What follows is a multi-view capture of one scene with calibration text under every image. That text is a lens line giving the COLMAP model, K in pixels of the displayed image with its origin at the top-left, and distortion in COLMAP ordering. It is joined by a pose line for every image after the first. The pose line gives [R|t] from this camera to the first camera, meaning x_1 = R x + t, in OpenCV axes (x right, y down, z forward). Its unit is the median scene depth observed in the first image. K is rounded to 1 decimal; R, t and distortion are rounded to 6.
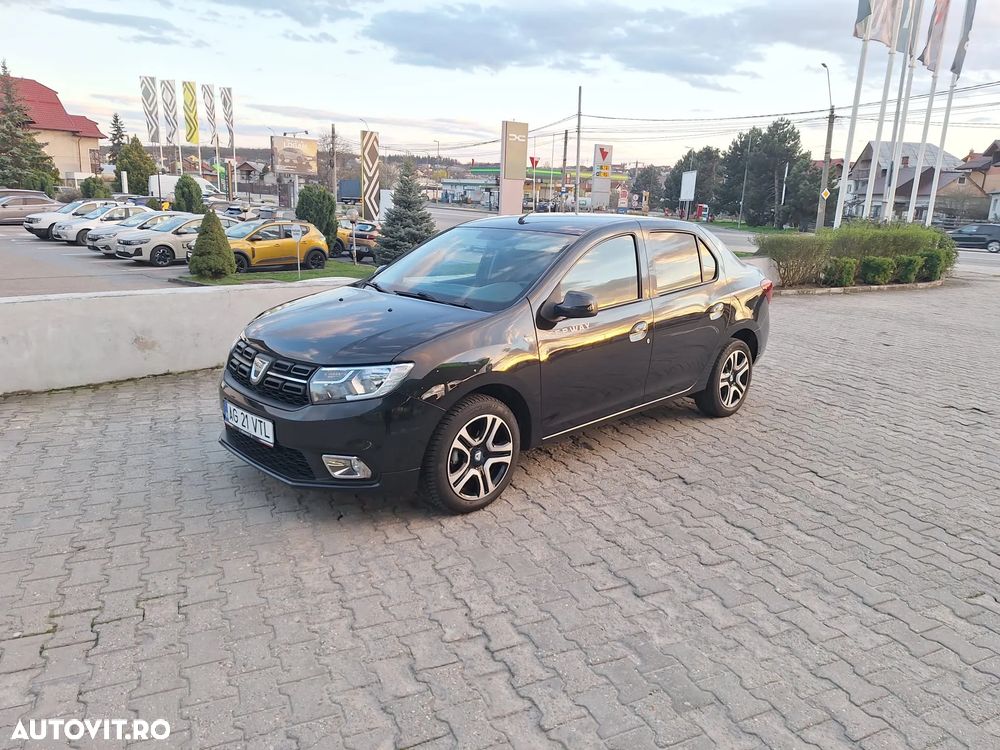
lens RADIAL K [[689.6, 0, 502.1], [0, 689.6, 373.2], [0, 0, 1]] dist [0.069229, -0.075292]
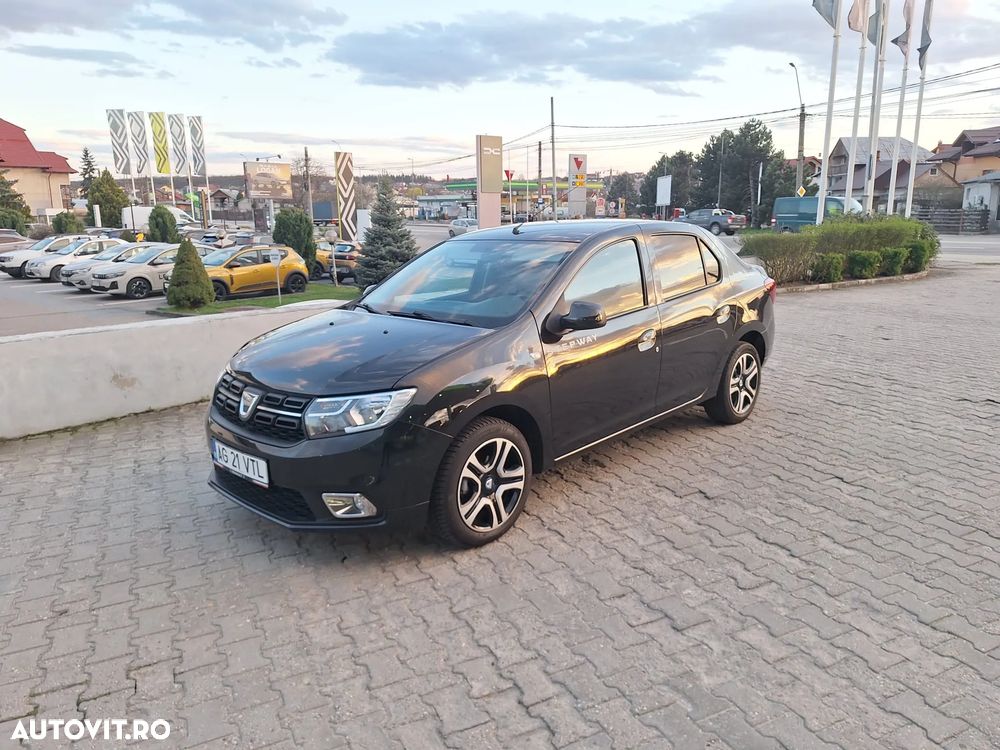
lens RADIAL K [[693.8, 0, 500.0], [0, 693.8, 375.0], [0, 0, 1]] dist [0.053090, -0.055969]
pose [[0.998304, -0.055460, 0.017710, -0.019200], [0.055756, 0.998305, -0.016685, -0.006593], [-0.016755, 0.017644, 0.999704, 0.041820]]
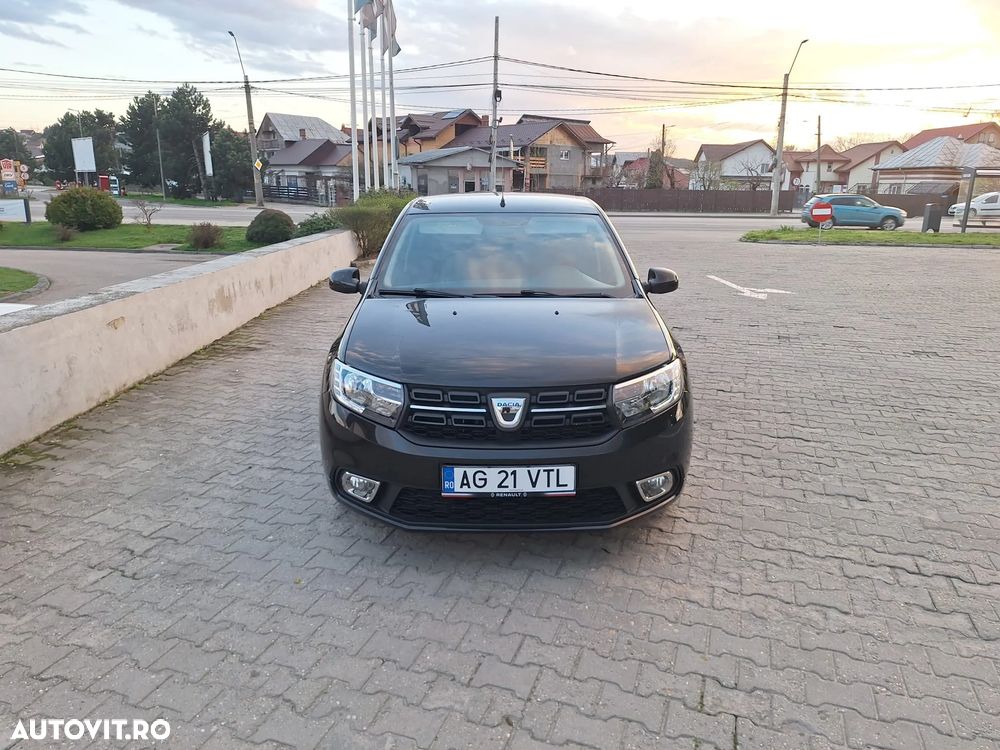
lens RADIAL K [[694.3, 0, 502.2], [0, 694.3, 375.5], [0, 0, 1]] dist [0.074164, -0.084549]
pose [[0.695619, -0.215754, 0.685248, -0.583943], [0.187399, 0.975309, 0.116846, -0.090707], [-0.693539, 0.047135, 0.718876, 0.291848]]
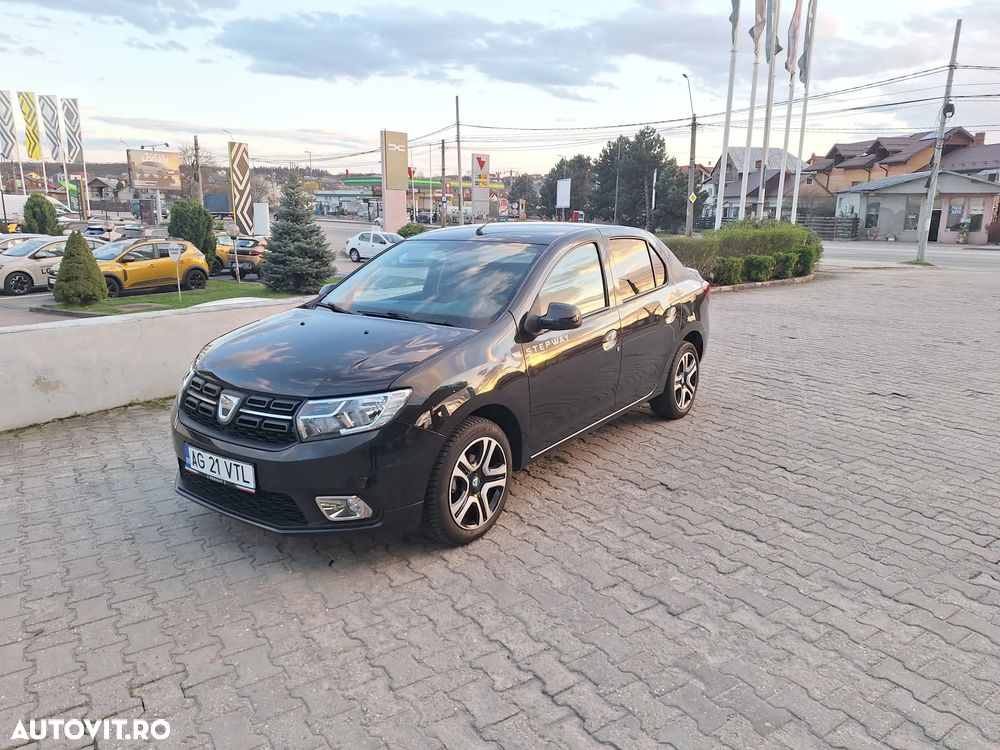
lens RADIAL K [[691.7, 0, 495.3], [0, 691.7, 378.9], [0, 0, 1]] dist [0.064425, -0.069070]
pose [[0.986390, -0.064749, 0.151138, -0.095066], [0.065651, 0.997842, -0.000984, -0.012024], [-0.150748, 0.010893, 0.988512, 0.040103]]
